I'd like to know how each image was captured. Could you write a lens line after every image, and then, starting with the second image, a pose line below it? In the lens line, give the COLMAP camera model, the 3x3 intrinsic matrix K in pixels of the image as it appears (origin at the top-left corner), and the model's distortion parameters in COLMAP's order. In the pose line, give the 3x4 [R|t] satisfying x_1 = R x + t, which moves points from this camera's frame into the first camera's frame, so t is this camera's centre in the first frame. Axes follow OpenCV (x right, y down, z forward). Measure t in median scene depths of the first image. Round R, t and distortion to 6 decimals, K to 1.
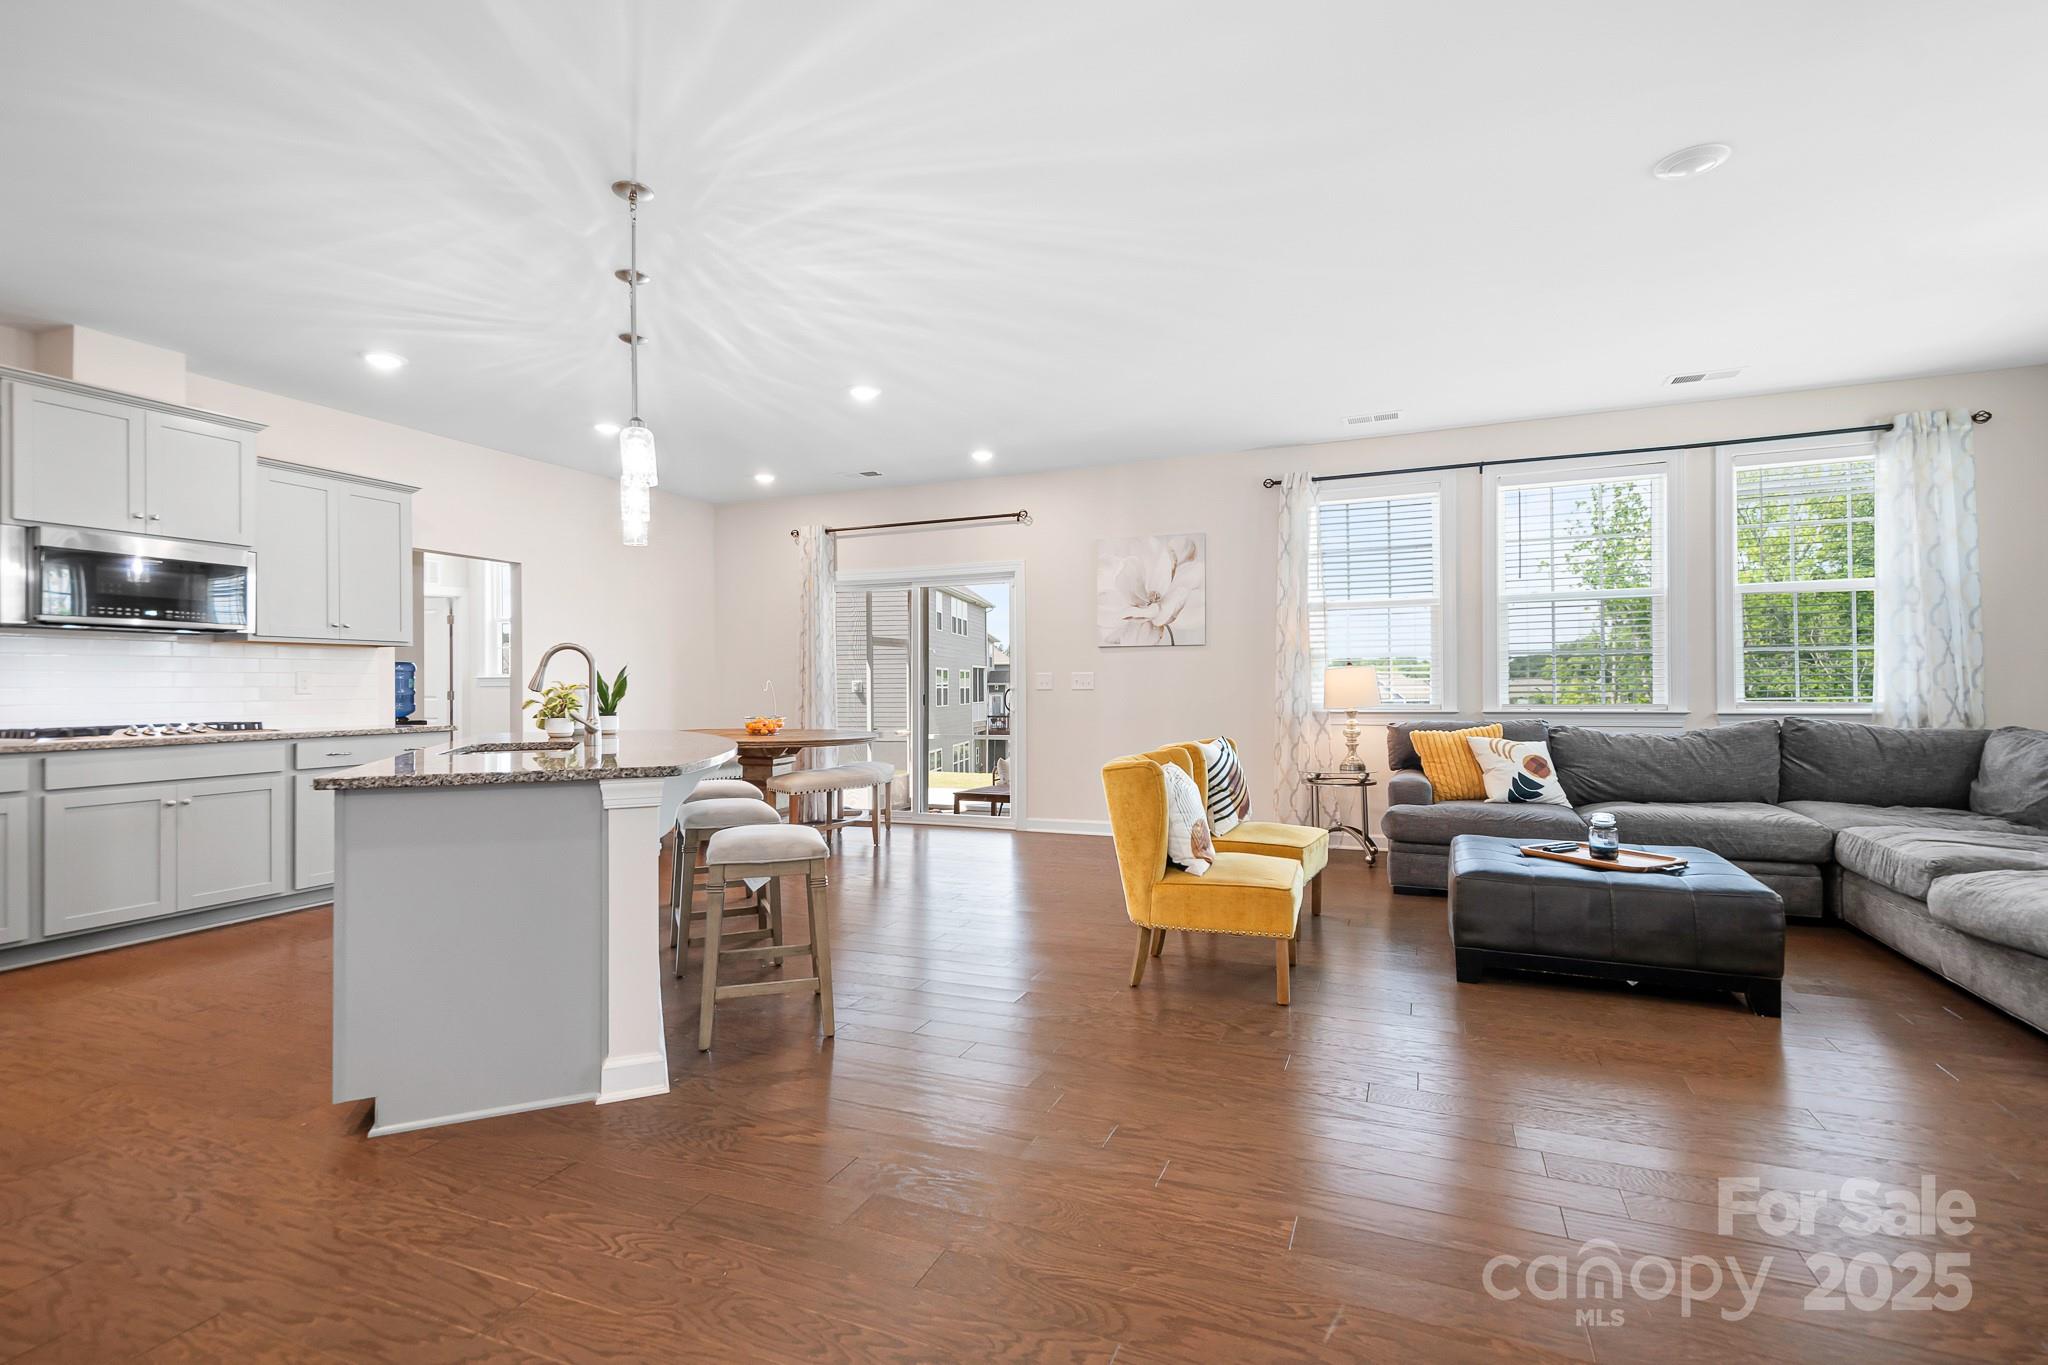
lens RADIAL K [[944.1, 0, 1063.5], [0, 944.1, 682.2], [0, 0, 1]] dist [0.019514, -0.001080]
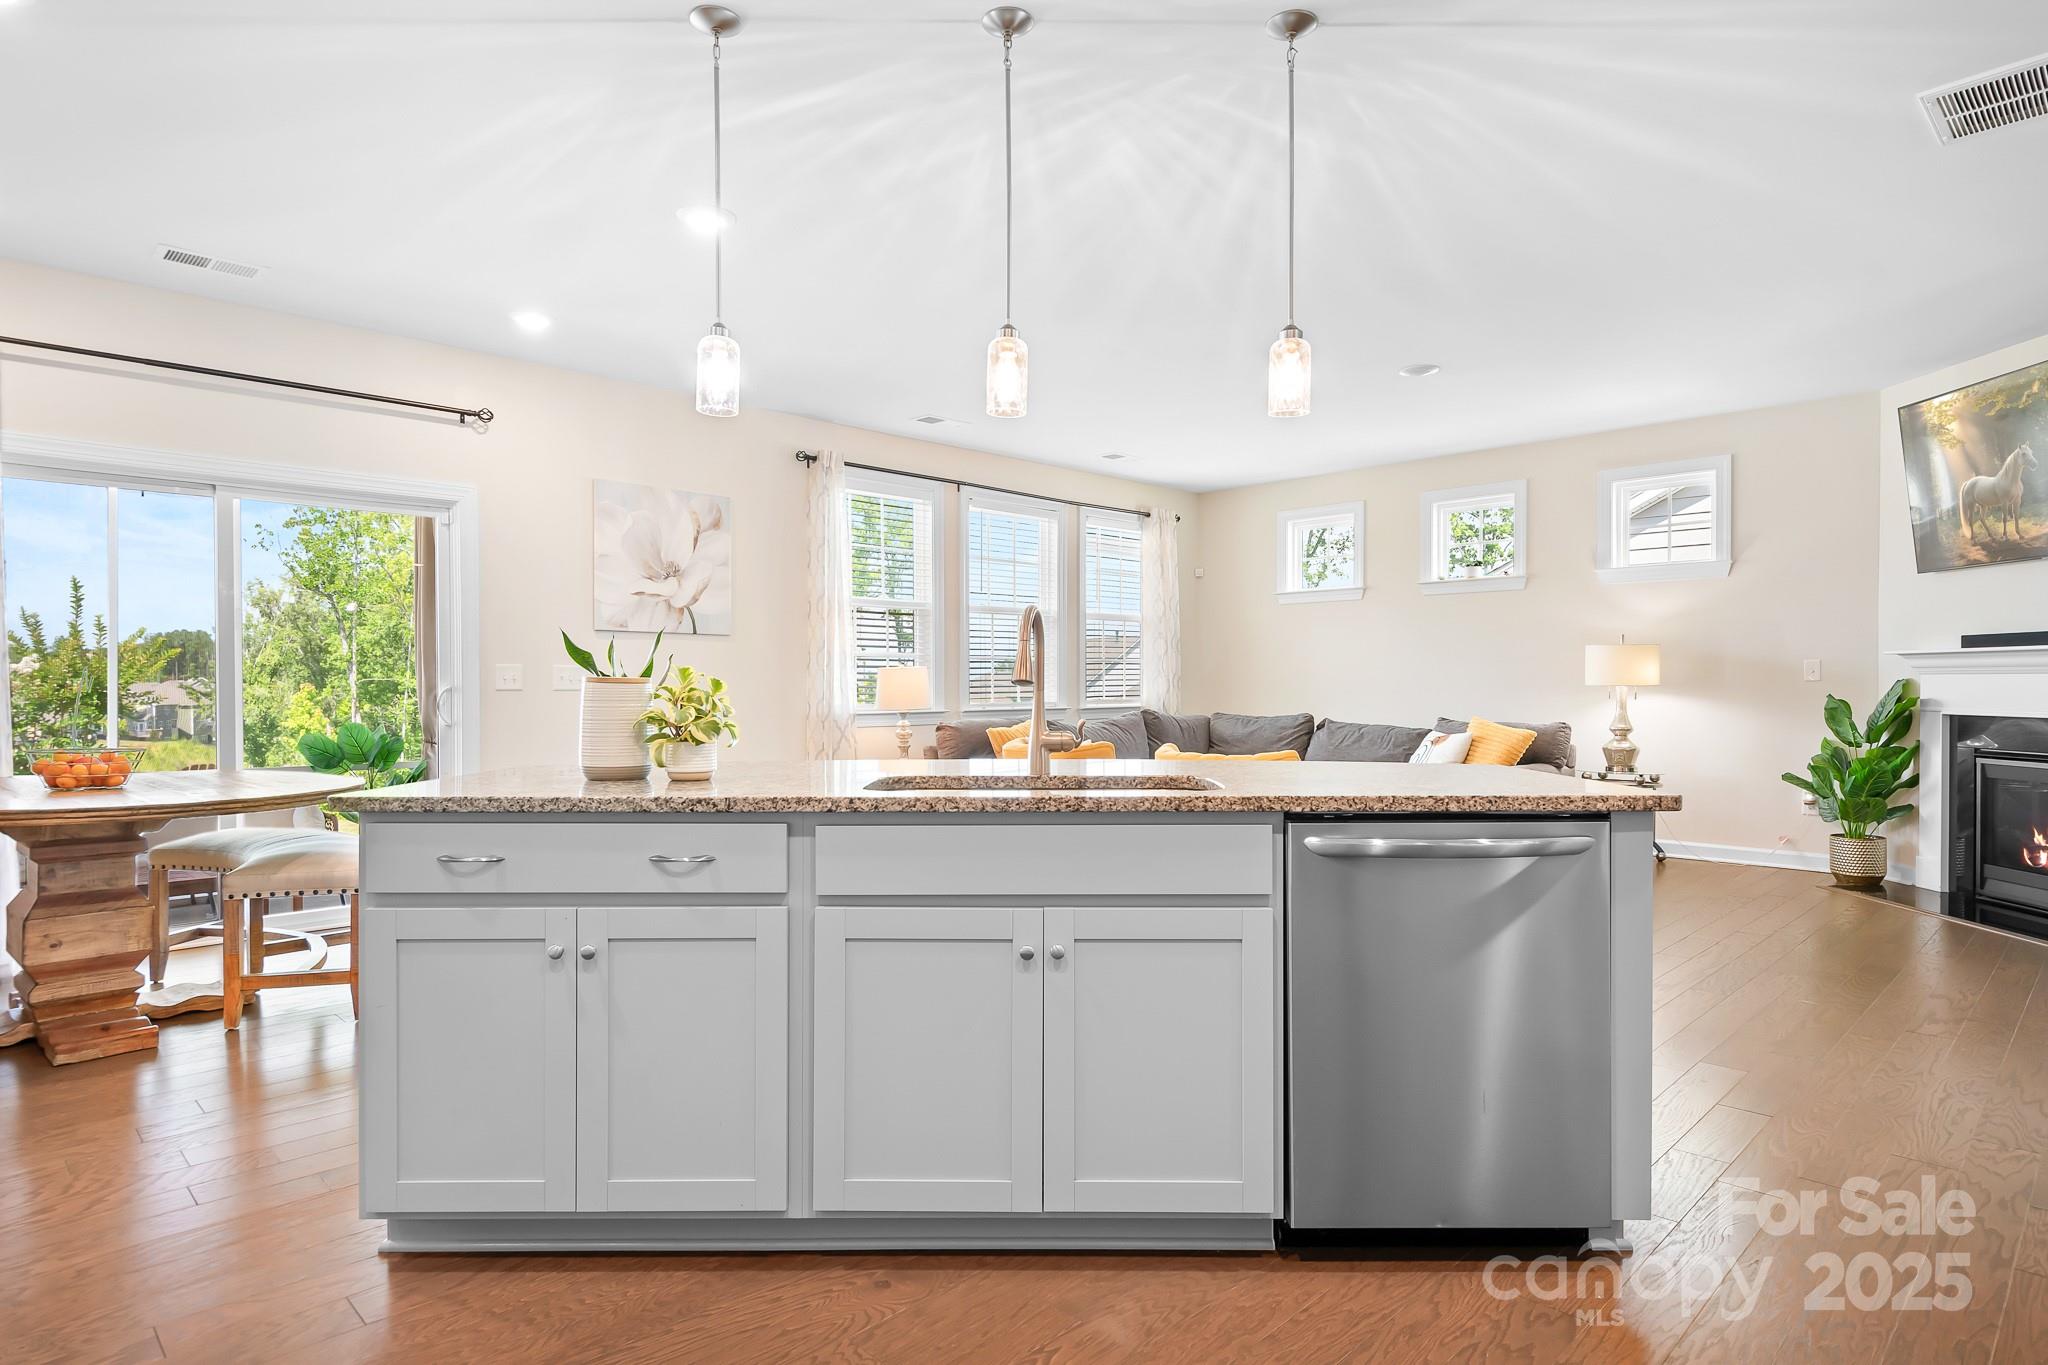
lens RADIAL K [[1105.7, 0, 1017.0], [0, 1105.7, 700.0], [0, 0, 1]] dist [0.018774, -0.013855]
pose [[0.402273, -0.004914, 0.915506, -0.797031], [-0.005569, 0.999954, 0.007814, 0.009599], [-0.915503, -0.008242, 0.402227, 0.493321]]
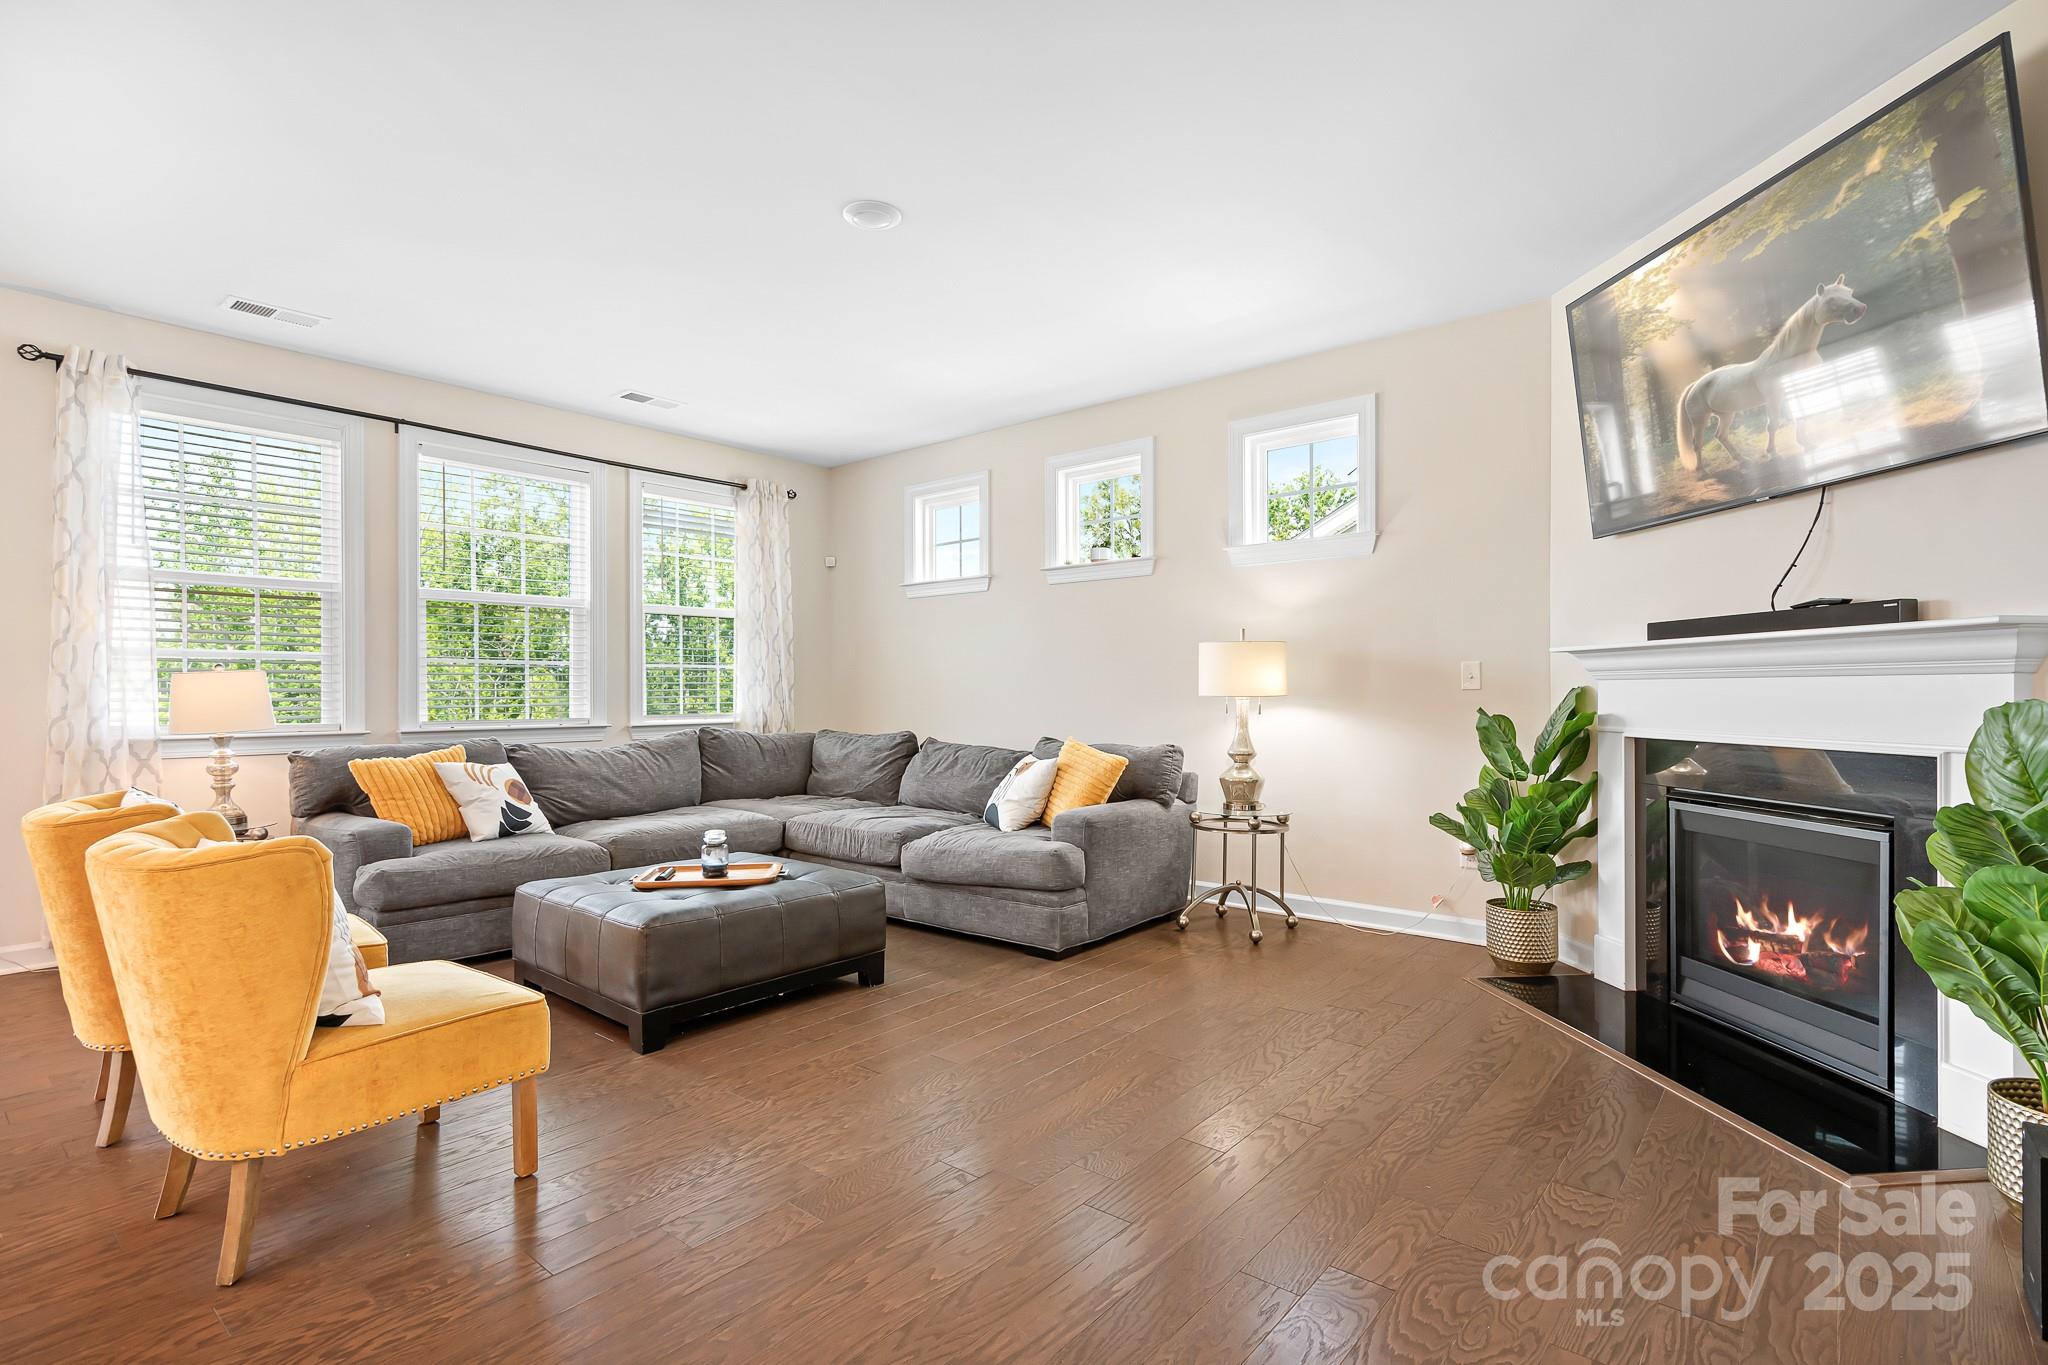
lens RADIAL K [[961.3, 0, 1012.2], [0, 961.3, 698.7], [0, 0, 1]] dist [0.004101, -0.002336]
pose [[0.317387, 0.002353, 0.948293, -0.188455], [-0.003409, 0.999993, -0.001341, 0.003197], [-0.948290, -0.002807, 0.317393, 0.288704]]
